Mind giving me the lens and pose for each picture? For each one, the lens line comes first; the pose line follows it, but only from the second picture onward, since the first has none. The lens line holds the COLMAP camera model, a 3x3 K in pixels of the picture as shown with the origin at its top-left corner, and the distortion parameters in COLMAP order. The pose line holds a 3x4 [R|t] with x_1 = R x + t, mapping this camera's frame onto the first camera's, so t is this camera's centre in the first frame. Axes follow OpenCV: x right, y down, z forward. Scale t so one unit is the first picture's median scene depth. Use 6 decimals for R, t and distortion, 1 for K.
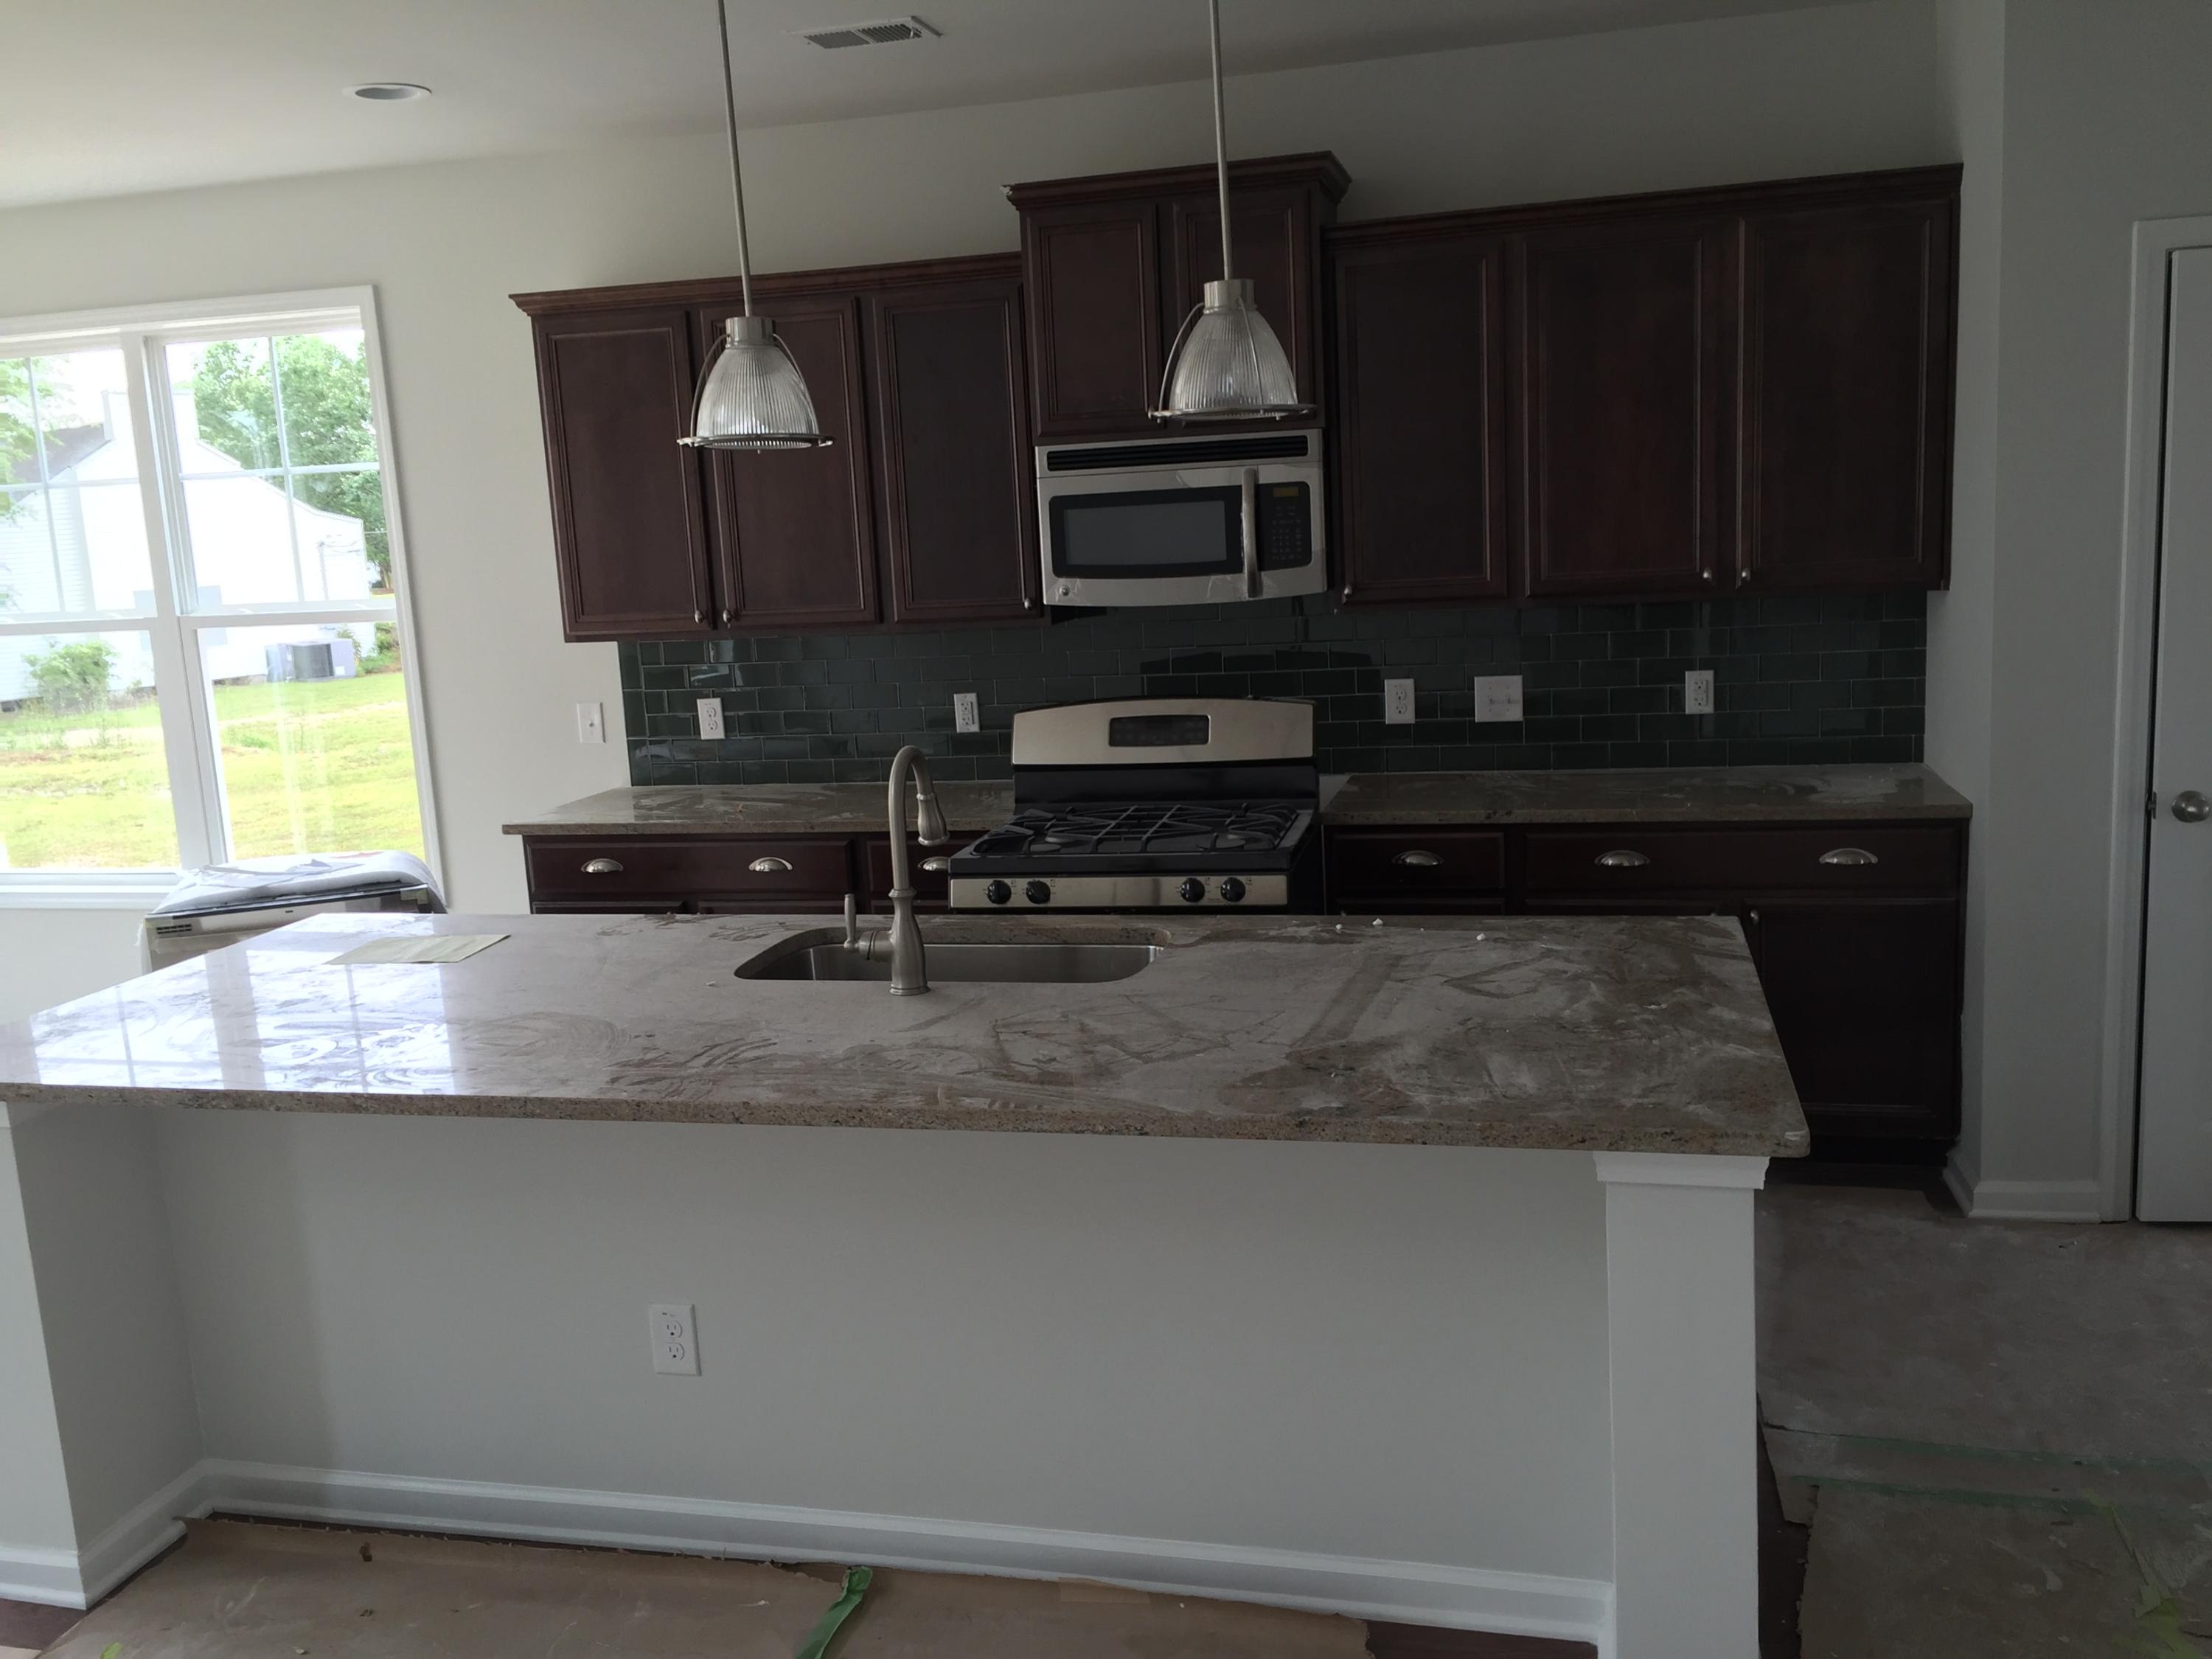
lens RADIAL K [[1861.5, 0, 1099.0], [0, 1861.5, 805.5], [0, 0, 1]] dist [0.064131, -0.000639]
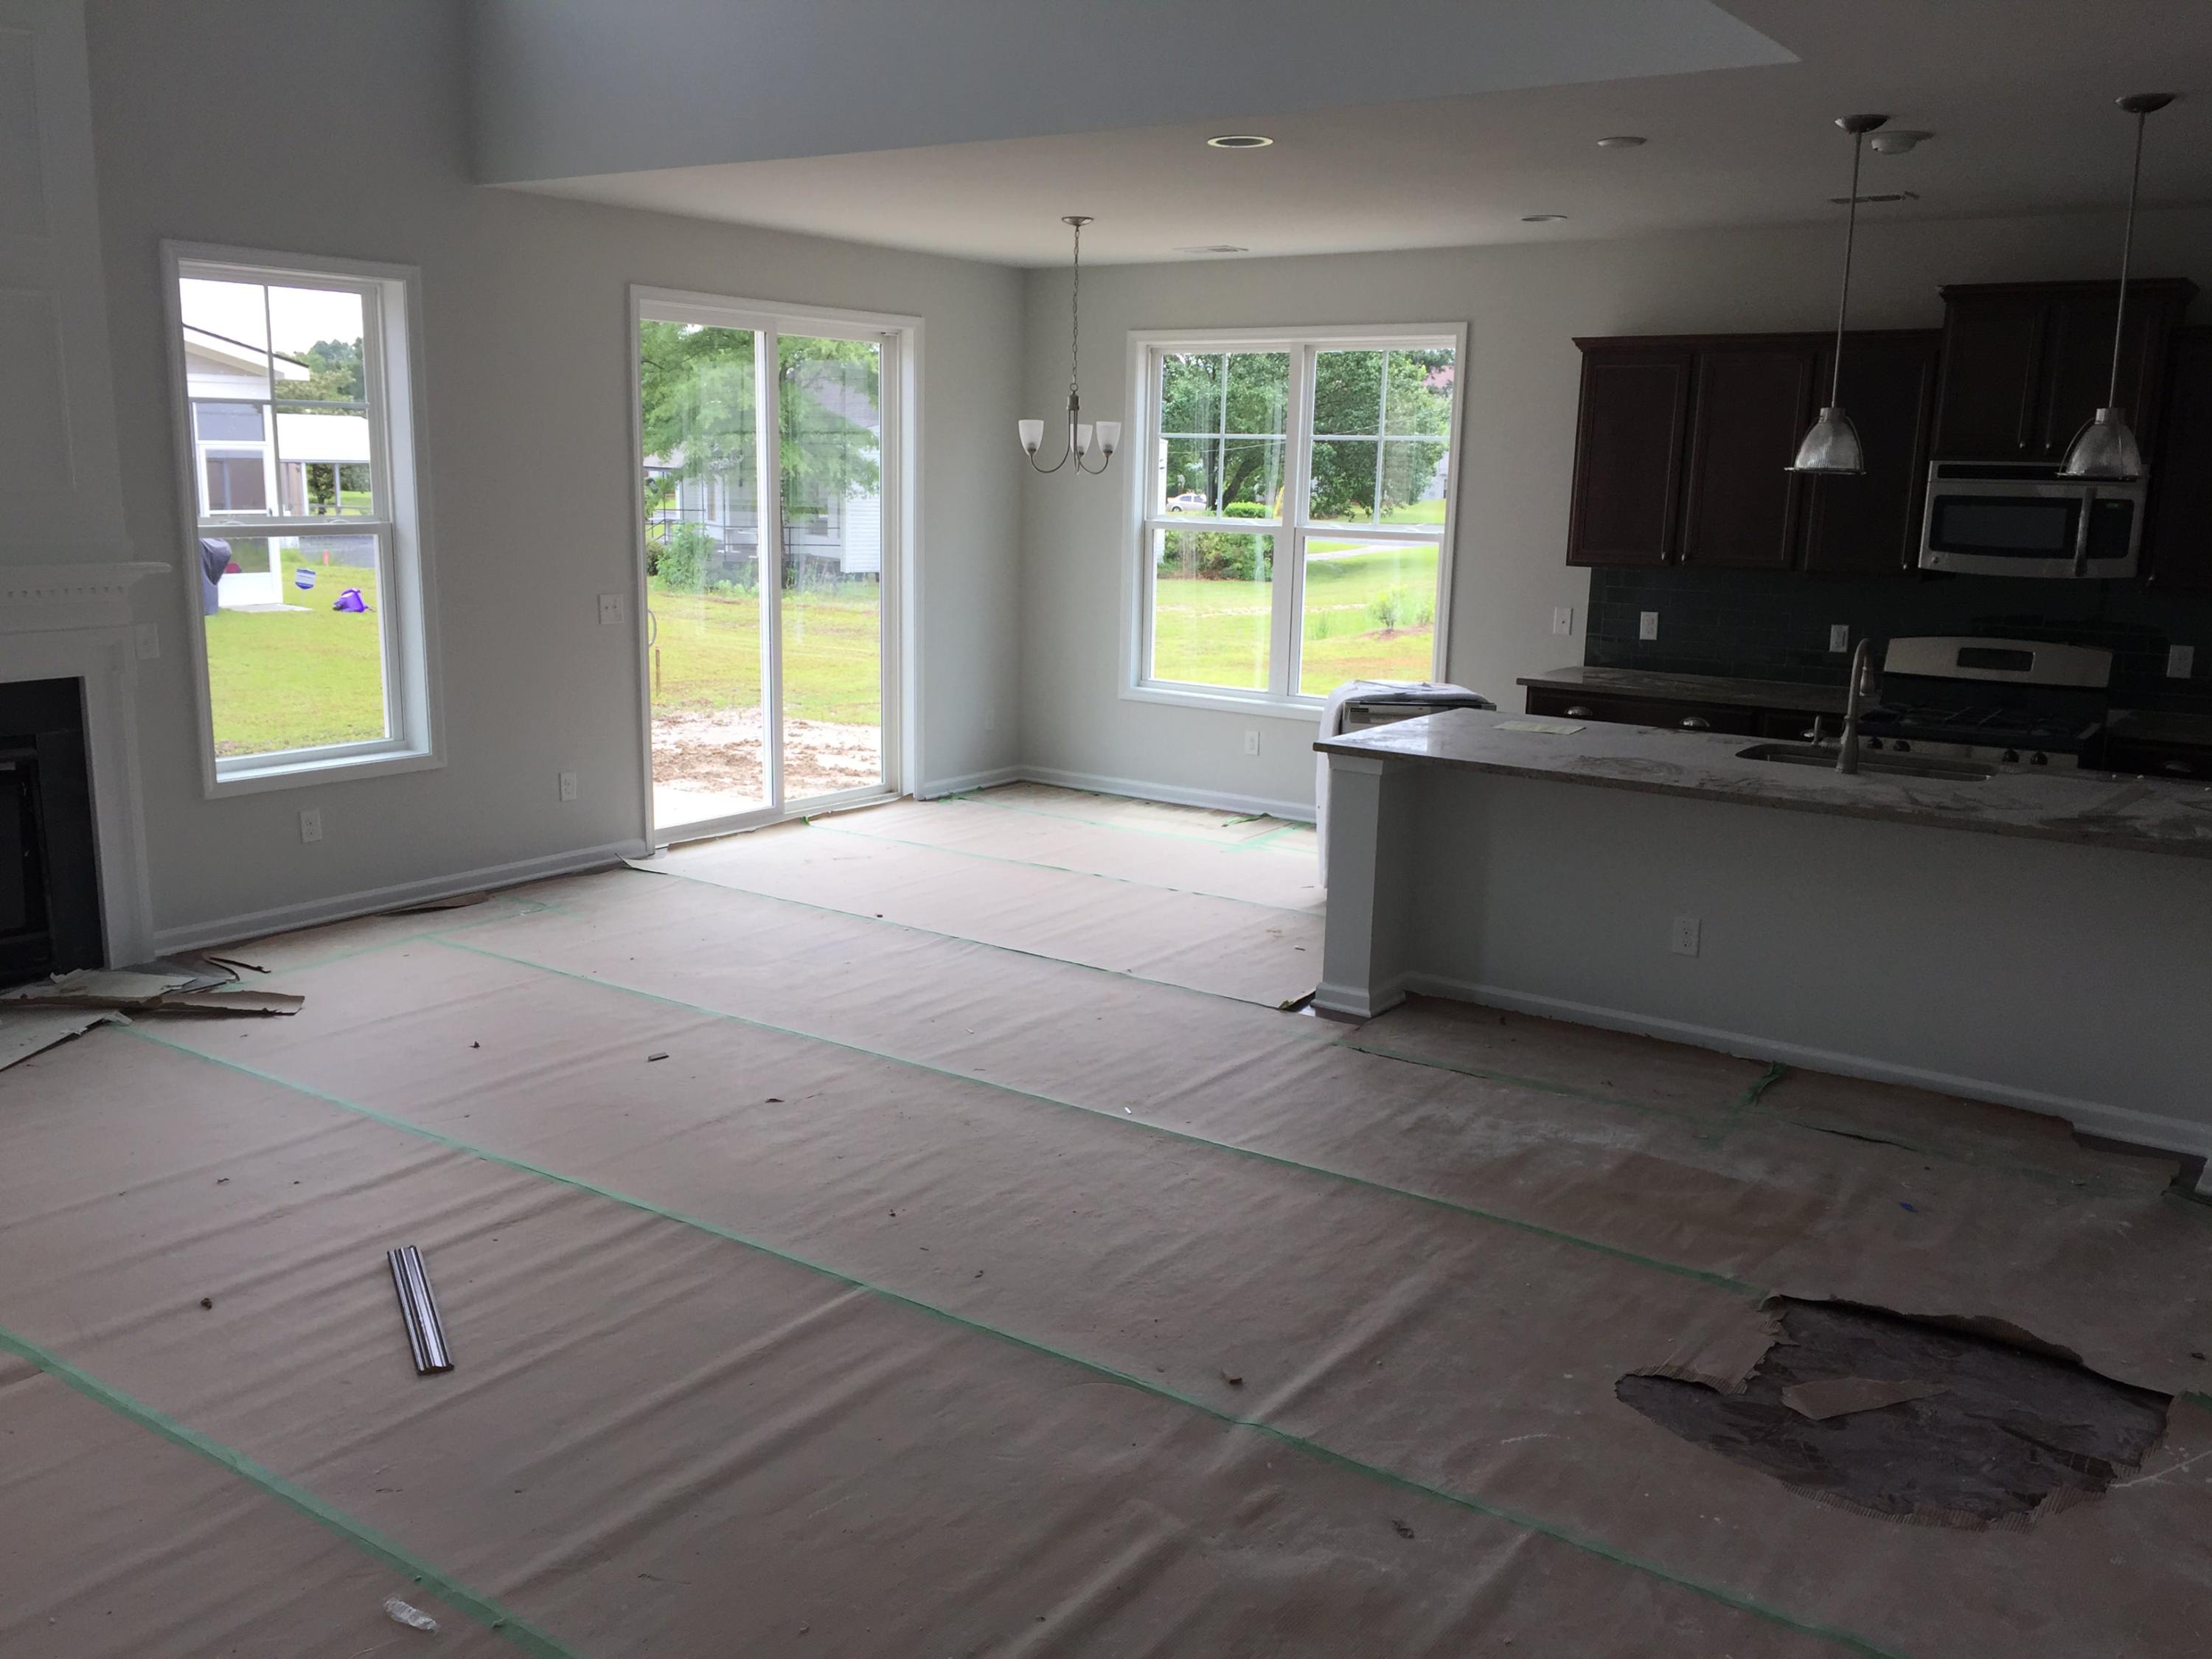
lens RADIAL K [[1875.4, 0, 1106.0], [0, 1875.4, 829.5], [0, 0, 1]] dist [0.072590, -0.108040]
pose [[0.929560, 0.141342, -0.340501, -0.095013], [-0.126484, 0.989799, 0.065568, 0.087050], [0.346295, -0.017882, 0.937955, -0.688870]]
